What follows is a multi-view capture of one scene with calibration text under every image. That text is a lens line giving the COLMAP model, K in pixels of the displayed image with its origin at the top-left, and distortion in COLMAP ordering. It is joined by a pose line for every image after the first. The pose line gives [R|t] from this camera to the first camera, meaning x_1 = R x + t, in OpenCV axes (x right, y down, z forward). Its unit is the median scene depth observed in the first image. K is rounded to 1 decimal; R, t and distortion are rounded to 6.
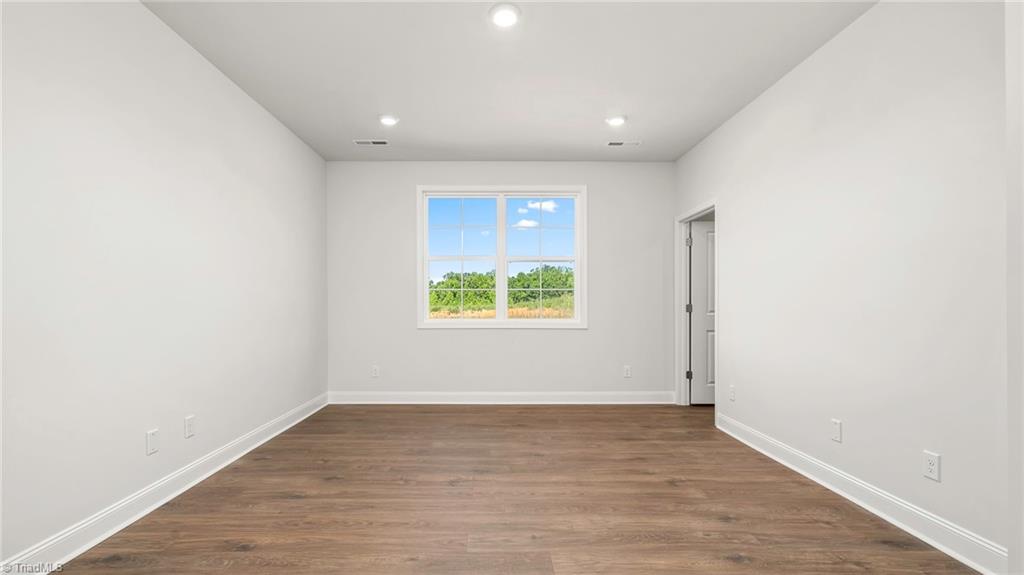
lens RADIAL K [[459.1, 0, 503.5], [0, 459.1, 290.4], [0, 0, 1]] dist [-0.000282, -0.000272]
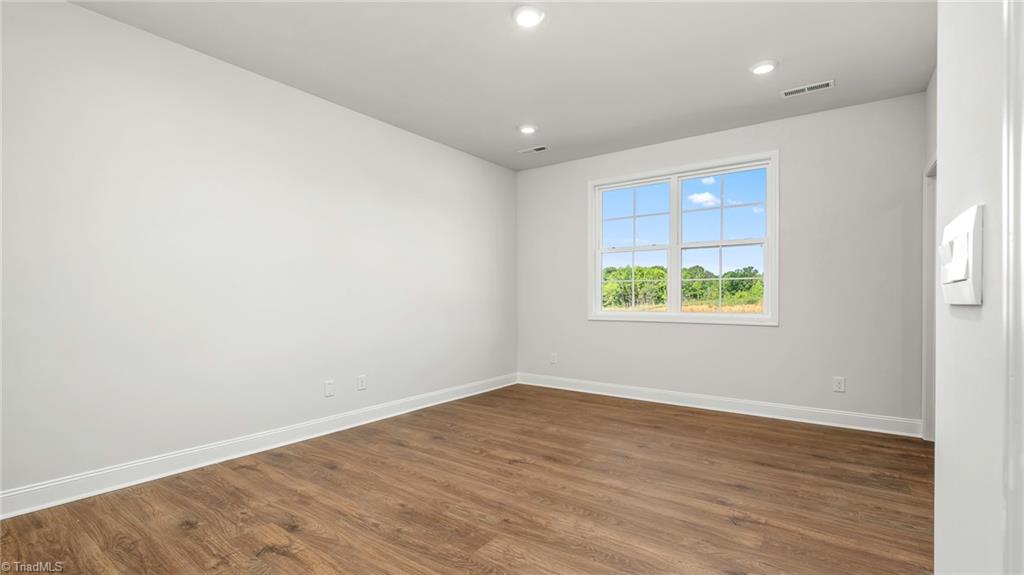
lens RADIAL K [[457.1, 0, 520.4], [0, 457.1, 287.5], [0, 0, 1]] dist [-0.000741, -0.000413]
pose [[0.808066, -0.013226, -0.588943, 0.419848], [0.019821, 0.999792, 0.004743, 0.002705], [0.588758, -0.015506, 0.808161, 0.111883]]
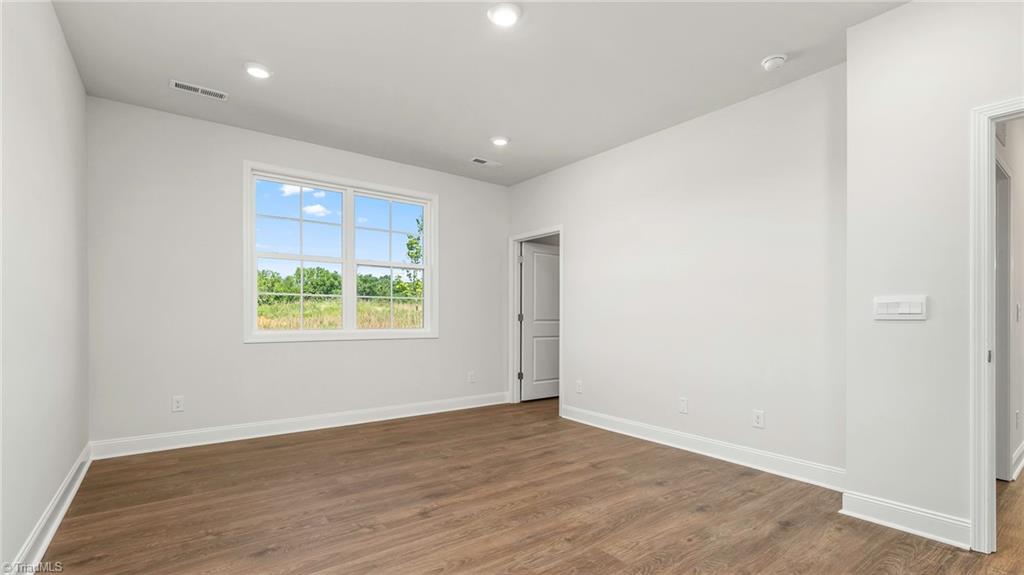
lens RADIAL K [[446.8, 0, 516.0], [0, 446.8, 304.6], [0, 0, 1]] dist [0.000572, -0.000041]
pose [[0.807483, 0.017992, 0.589616, -0.374006], [-0.024558, 0.999694, 0.003128, 0.004685], [-0.589379, -0.017005, 0.807677, 0.157361]]
